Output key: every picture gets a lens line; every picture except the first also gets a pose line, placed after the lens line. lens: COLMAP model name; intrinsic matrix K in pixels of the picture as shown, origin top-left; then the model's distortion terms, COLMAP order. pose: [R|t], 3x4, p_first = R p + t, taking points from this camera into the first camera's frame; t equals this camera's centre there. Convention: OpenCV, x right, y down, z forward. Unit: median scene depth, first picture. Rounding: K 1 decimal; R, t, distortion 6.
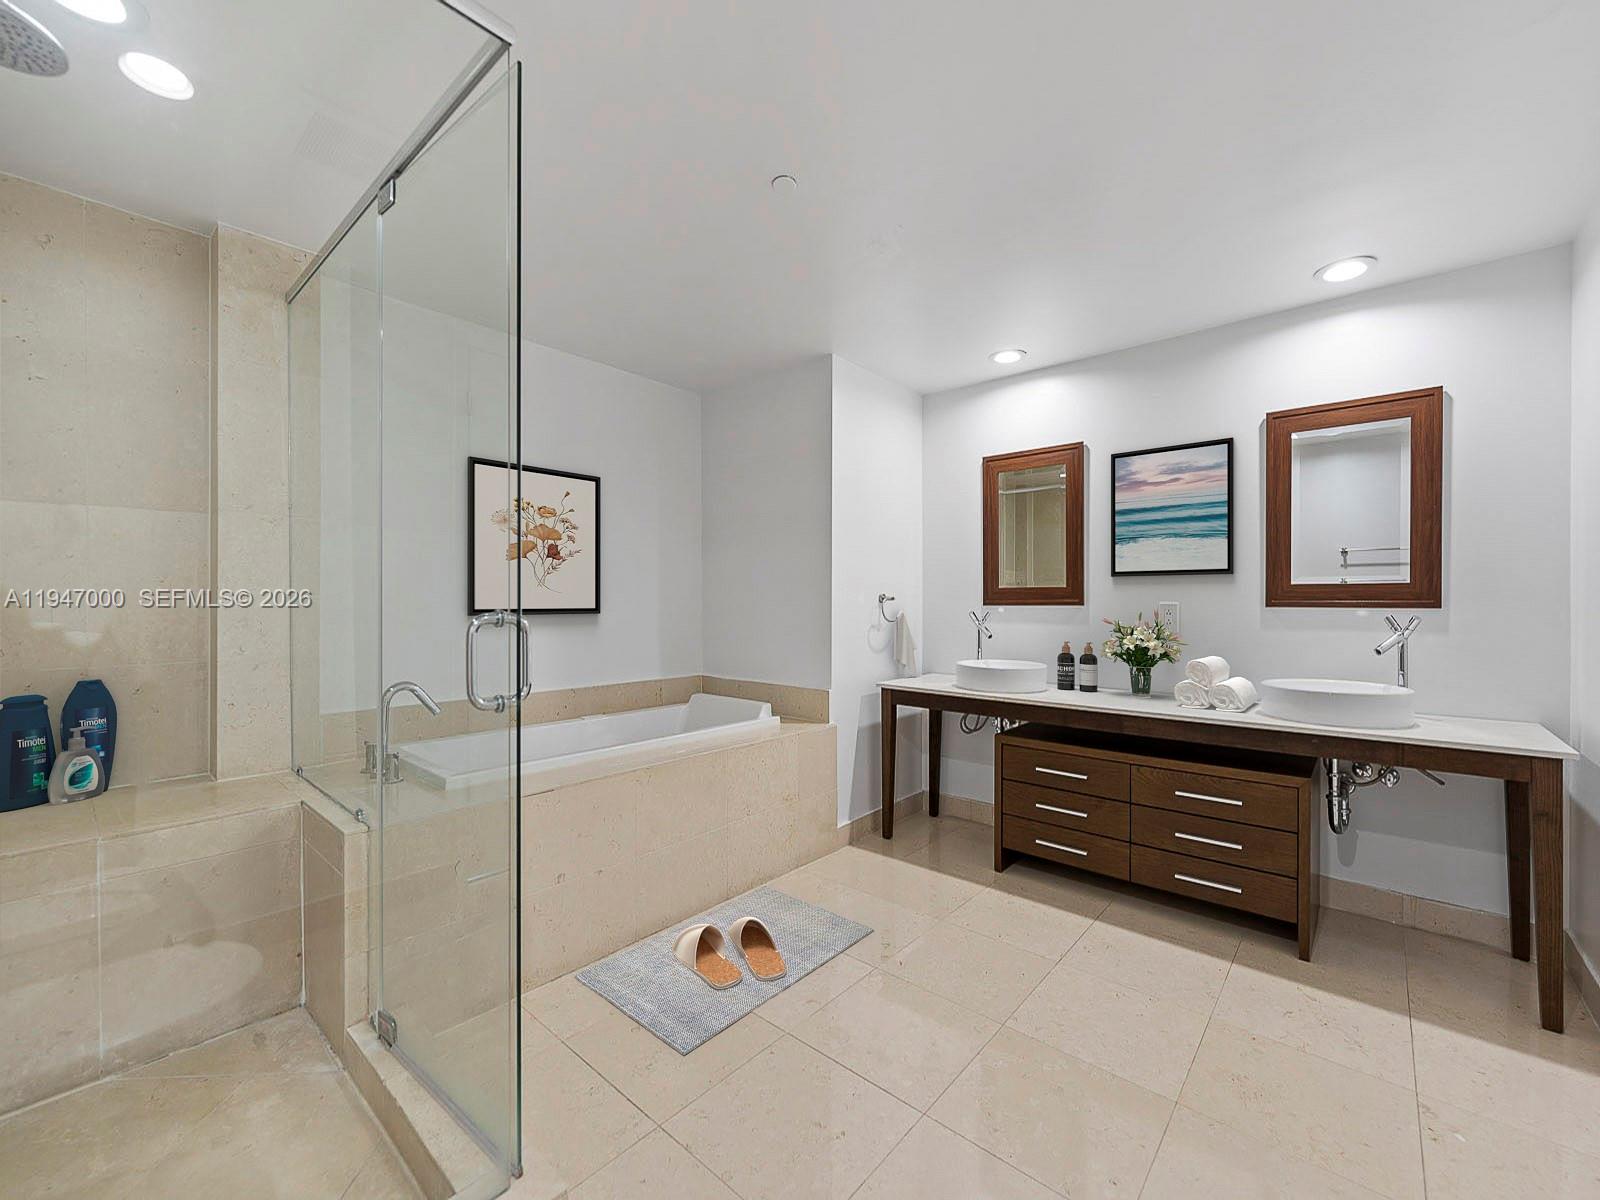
lens RADIAL K [[663.0, 0, 800.3], [0, 663.0, 609.0], [0, 0, 1]] dist [-0.000698, -0.000109]
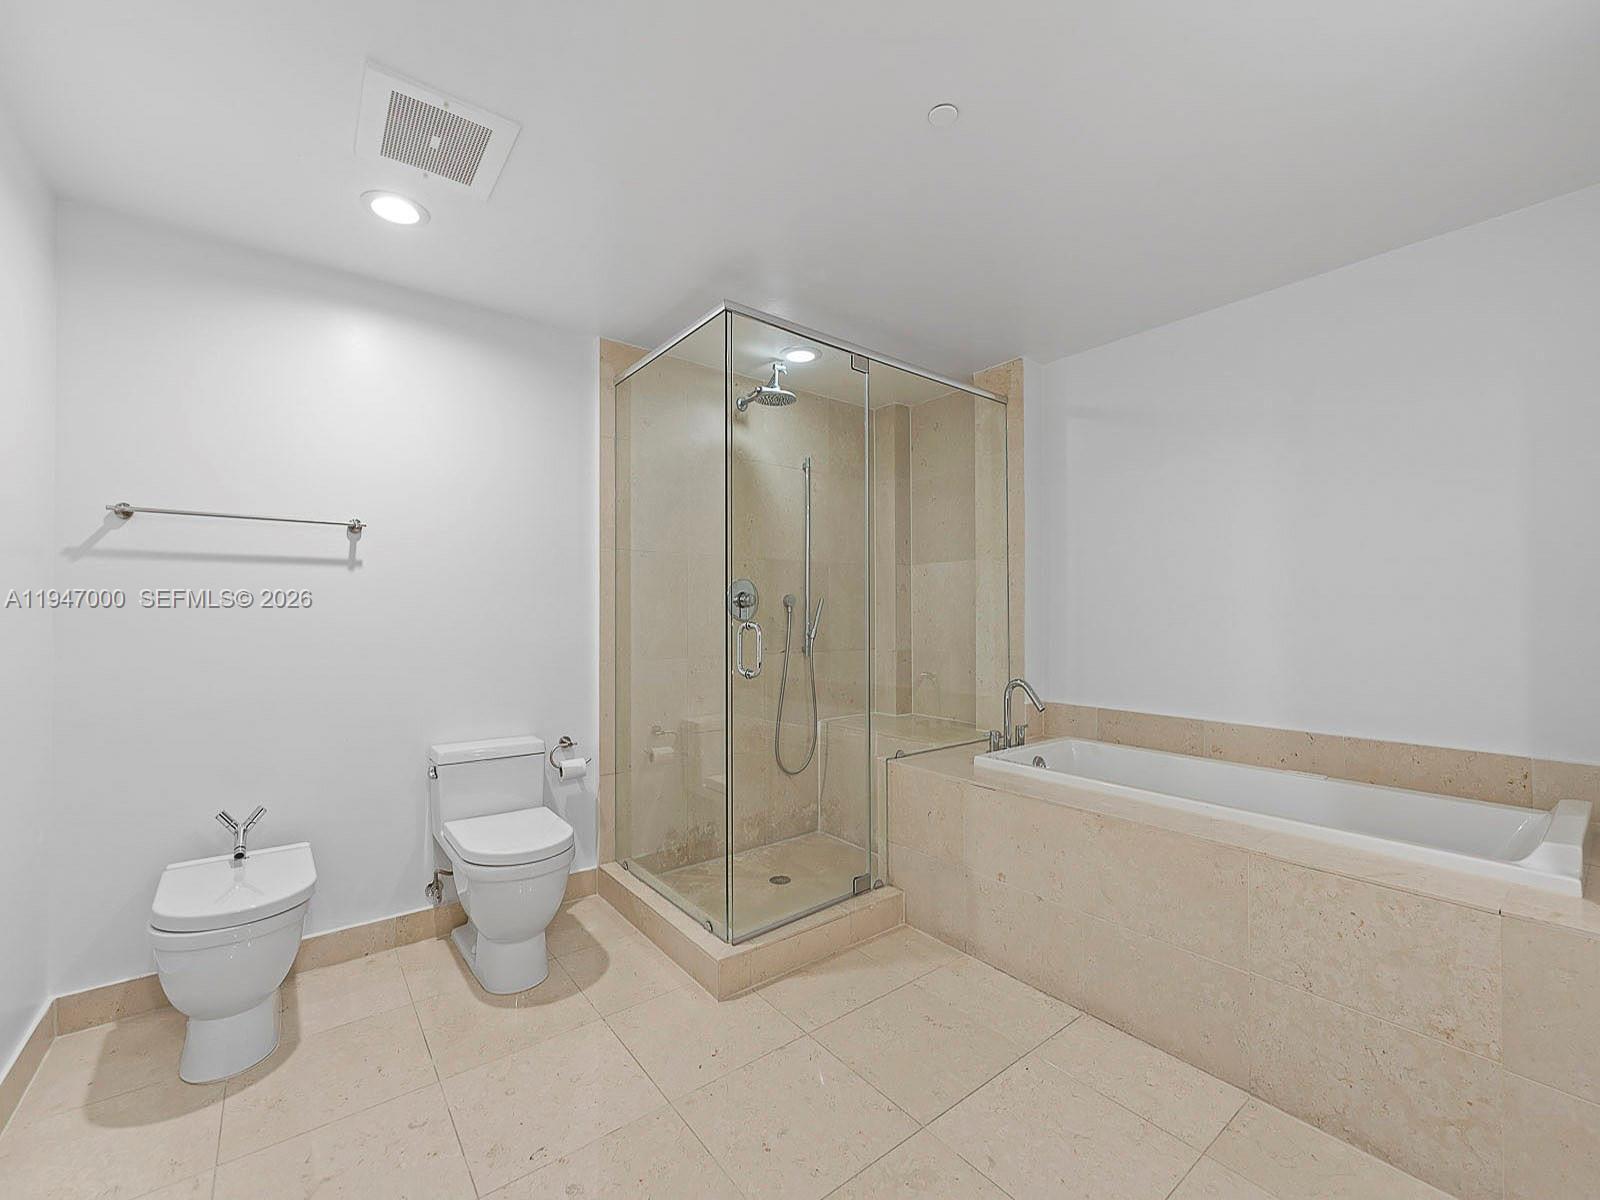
lens RADIAL K [[663.0, 0, 800.3], [0, 663.0, 609.0], [0, 0, 1]] dist [-0.000698, -0.000109]
pose [[-0.184319, -0.010857, -0.982807, 0.539403], [-0.008380, 0.999920, -0.009475, -0.006604], [0.982831, 0.006489, -0.184395, 0.643282]]
